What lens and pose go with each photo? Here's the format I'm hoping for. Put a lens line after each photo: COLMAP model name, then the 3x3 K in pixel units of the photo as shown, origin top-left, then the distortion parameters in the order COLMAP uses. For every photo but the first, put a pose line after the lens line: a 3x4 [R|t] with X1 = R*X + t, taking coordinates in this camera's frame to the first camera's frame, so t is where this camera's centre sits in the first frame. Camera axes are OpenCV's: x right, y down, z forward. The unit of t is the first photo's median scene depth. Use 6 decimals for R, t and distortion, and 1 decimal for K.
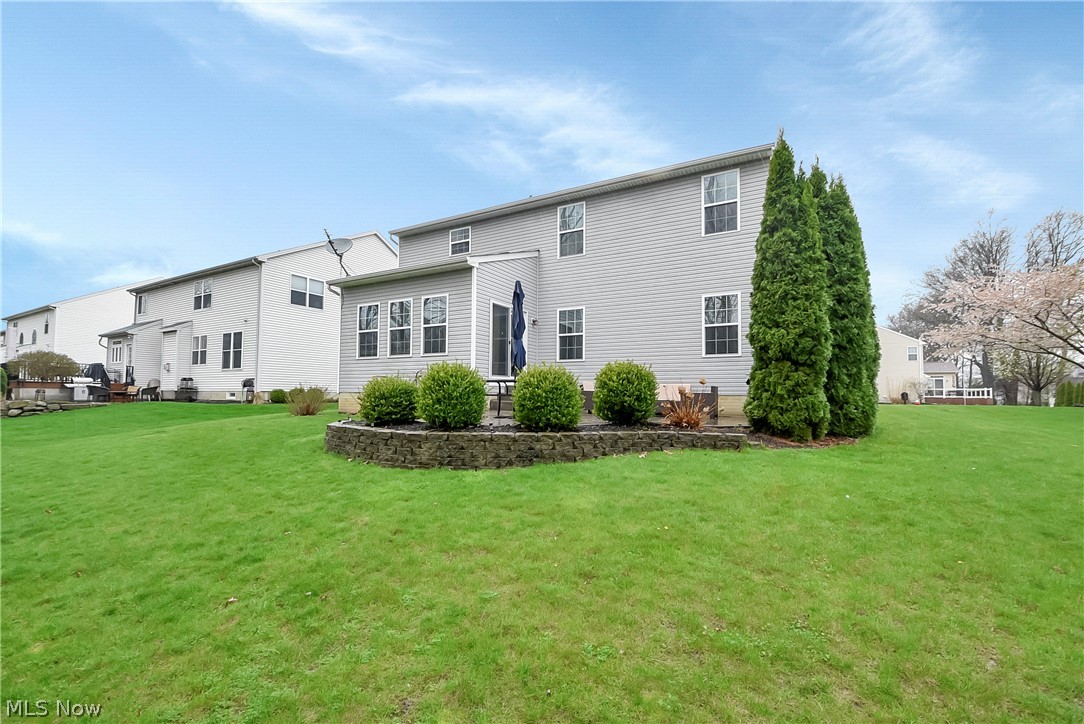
lens RADIAL K [[475.4, 0, 547.1], [0, 475.4, 369.0], [0, 0, 1]] dist [0.002251, 0.000045]
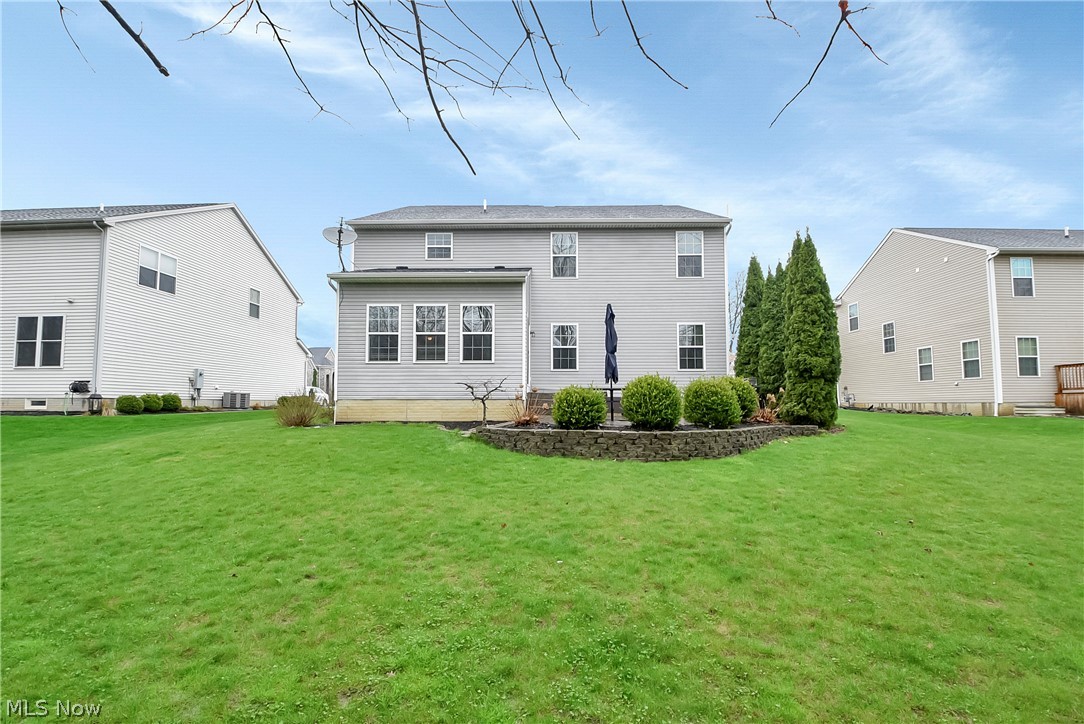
lens RADIAL K [[466.4, 0, 550.2], [0, 466.4, 375.0], [0, 0, 1]] dist [0.000628, -0.011593]
pose [[0.877766, 0.019052, 0.478710, -0.528141], [-0.020060, 0.999794, -0.003006, -0.002121], [-0.478669, -0.006964, 0.877968, 0.040239]]
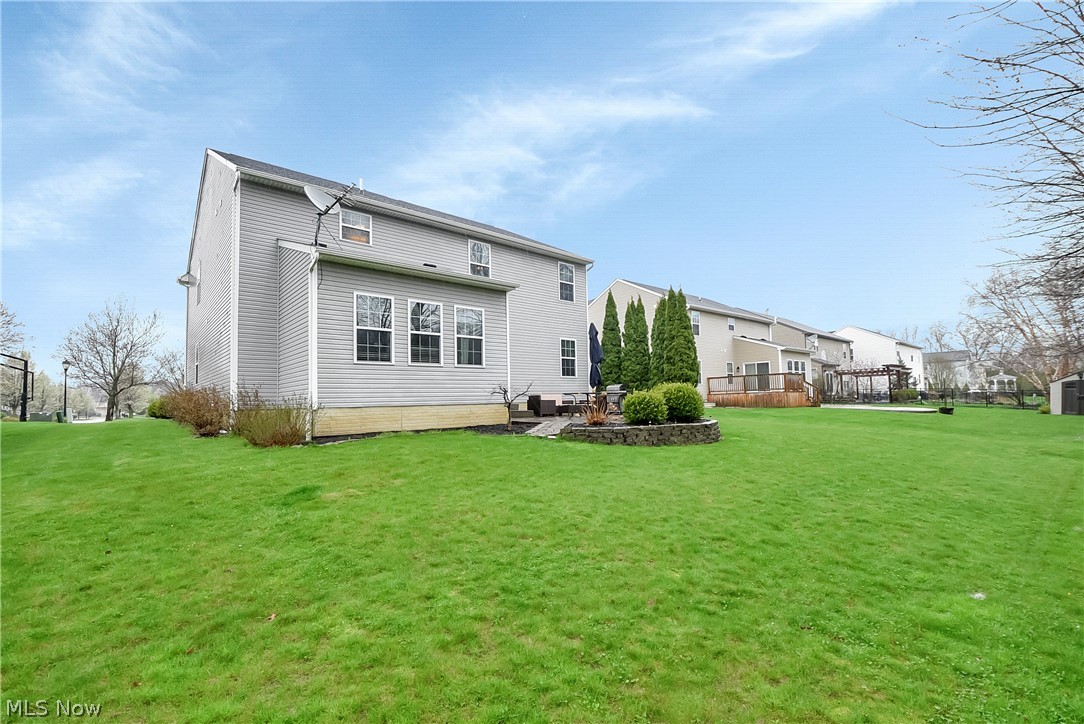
lens RADIAL K [[466.4, 0, 550.2], [0, 466.4, 375.0], [0, 0, 1]] dist [0.000628, -0.011593]
pose [[0.331622, 0.035641, 0.942739, -1.015635], [-0.032270, 0.999130, -0.026422, 0.008363], [-0.942860, -0.021660, 0.332483, 0.464528]]
